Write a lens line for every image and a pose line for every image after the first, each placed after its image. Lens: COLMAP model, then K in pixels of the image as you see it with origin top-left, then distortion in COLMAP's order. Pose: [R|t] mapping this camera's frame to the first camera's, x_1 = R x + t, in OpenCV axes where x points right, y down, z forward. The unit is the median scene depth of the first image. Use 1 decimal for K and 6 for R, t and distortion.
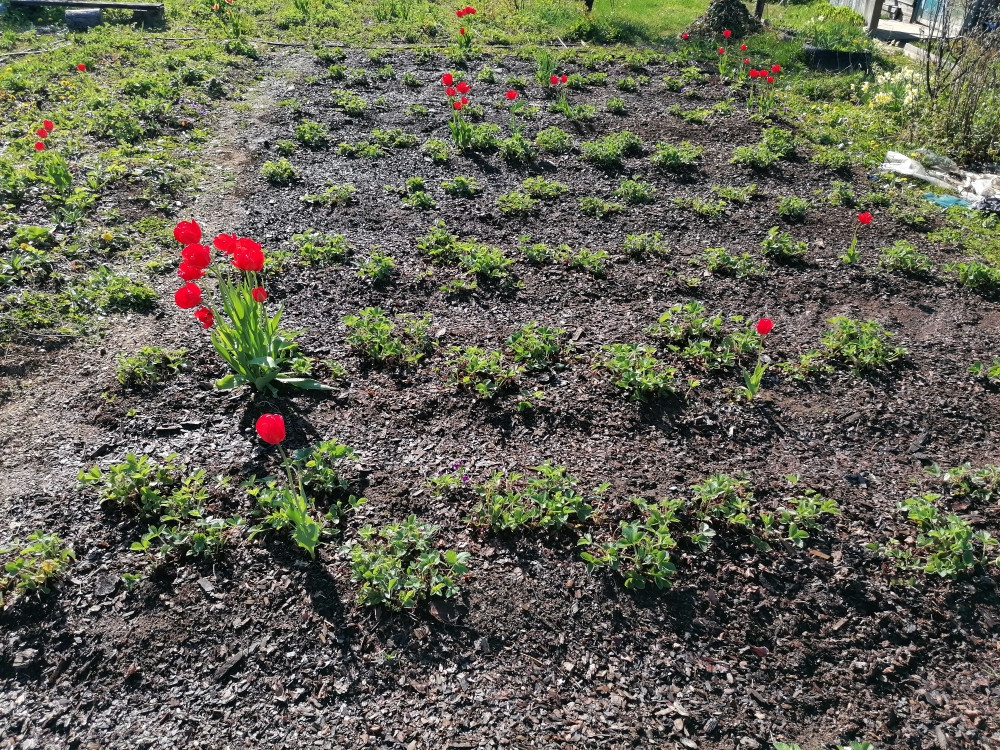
lens RADIAL K [[783.7, 0, 500.0], [0, 783.7, 375.0], [0, 0, 1]] dist [0.009596, -0.000838]
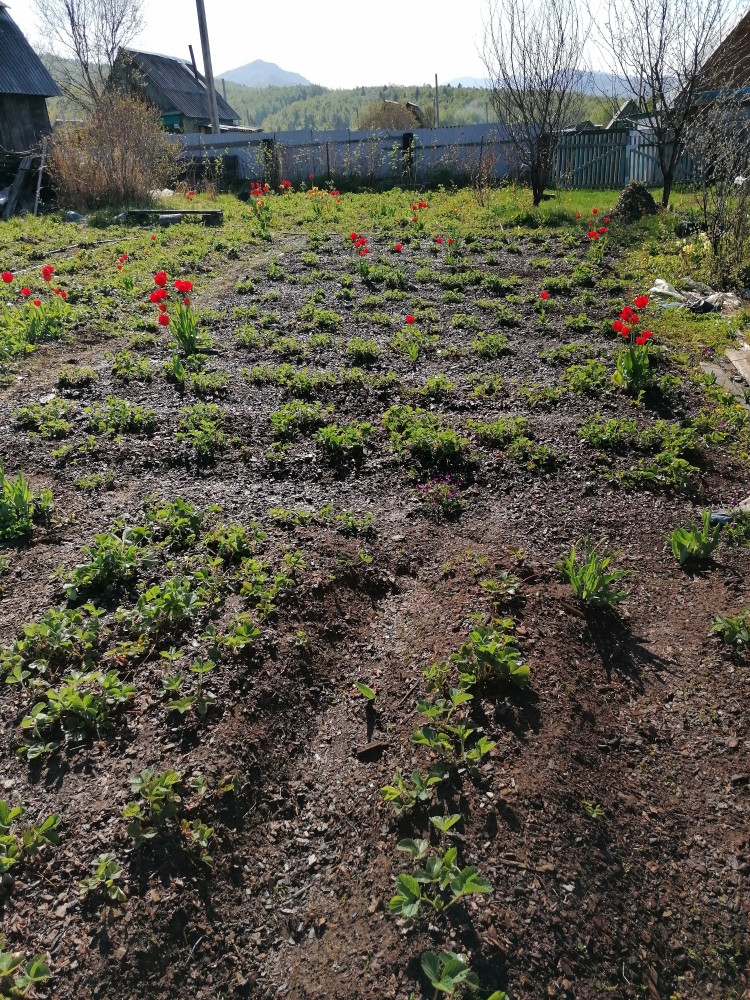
lens RADIAL K [[788.3, 0, 375.0], [0, 788.3, 500.0], [0, 0, 1]] dist [0.032910, 0.000480]
pose [[0.968989, 0.051572, -0.241664, 0.384111], [-0.077515, 0.992053, -0.099103, 0.310756], [0.234632, 0.114763, 0.965286, -0.489506]]
